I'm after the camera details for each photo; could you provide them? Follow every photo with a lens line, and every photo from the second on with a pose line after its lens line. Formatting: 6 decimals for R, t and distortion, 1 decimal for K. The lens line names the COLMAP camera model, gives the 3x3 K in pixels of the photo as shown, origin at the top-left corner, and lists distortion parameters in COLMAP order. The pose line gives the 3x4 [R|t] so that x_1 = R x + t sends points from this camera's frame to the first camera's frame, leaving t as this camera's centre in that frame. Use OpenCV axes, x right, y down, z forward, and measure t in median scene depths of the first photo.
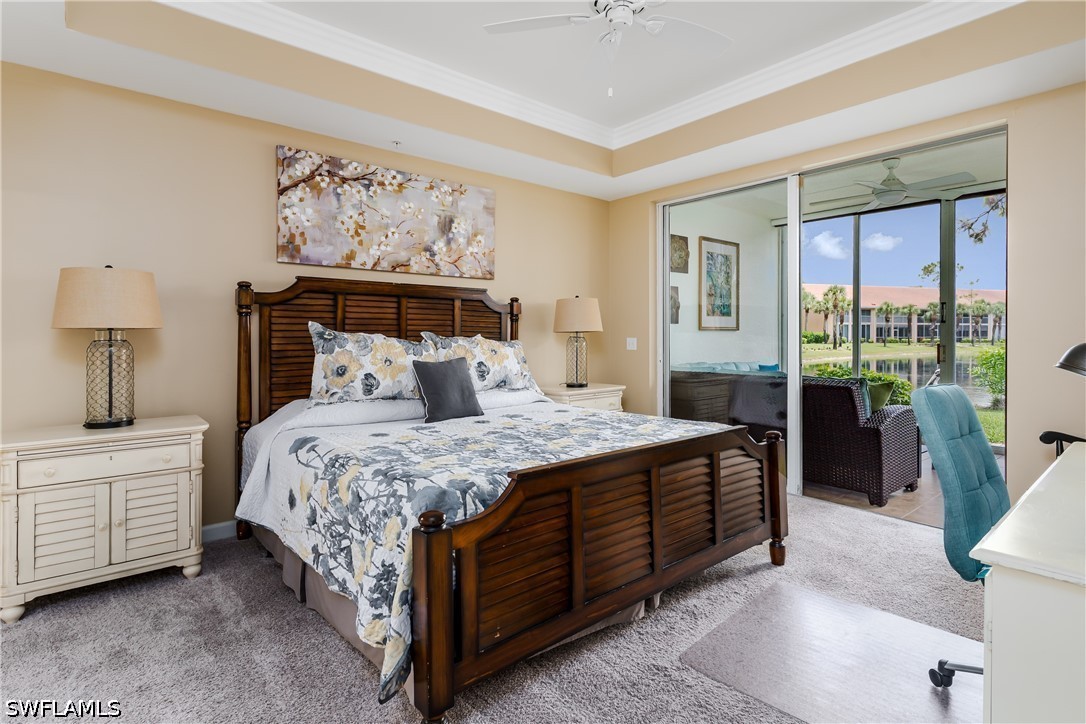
lens RADIAL K [[541.7, 0, 548.9], [0, 541.7, 334.4], [0, 0, 1]] dist [0.012987, -0.000147]
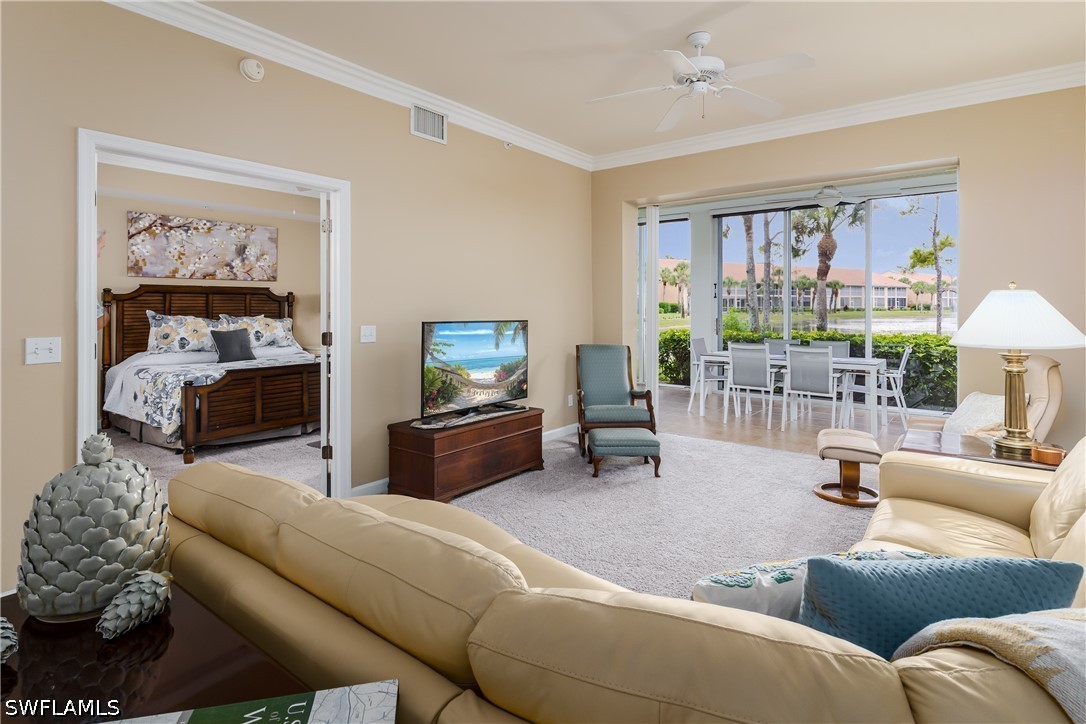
lens RADIAL K [[533.4, 0, 544.2], [0, 533.4, 300.7], [0, 0, 1]] dist [0.005193, 0.000835]
pose [[0.979768, -0.000935, 0.200134, 0.447715], [0.002770, 0.999957, -0.008890, -0.029950], [-0.200117, 0.009264, 0.979728, -0.911184]]
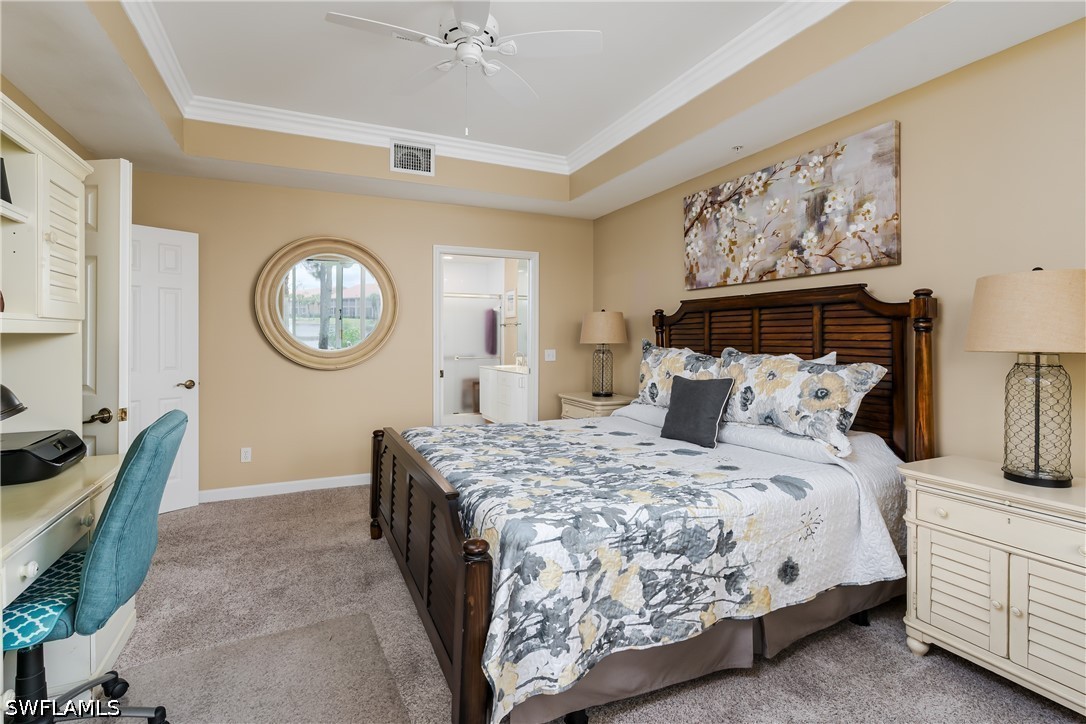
lens RADIAL K [[533.0, 0, 545.2], [0, 533.0, 339.9], [0, 0, 1]] dist [-0.000065, 0.000042]
pose [[-0.276485, 0.000284, -0.961018, 0.708283], [-0.002973, 0.999995, 0.001151, -0.017332], [0.961014, 0.003175, -0.276482, 0.938706]]
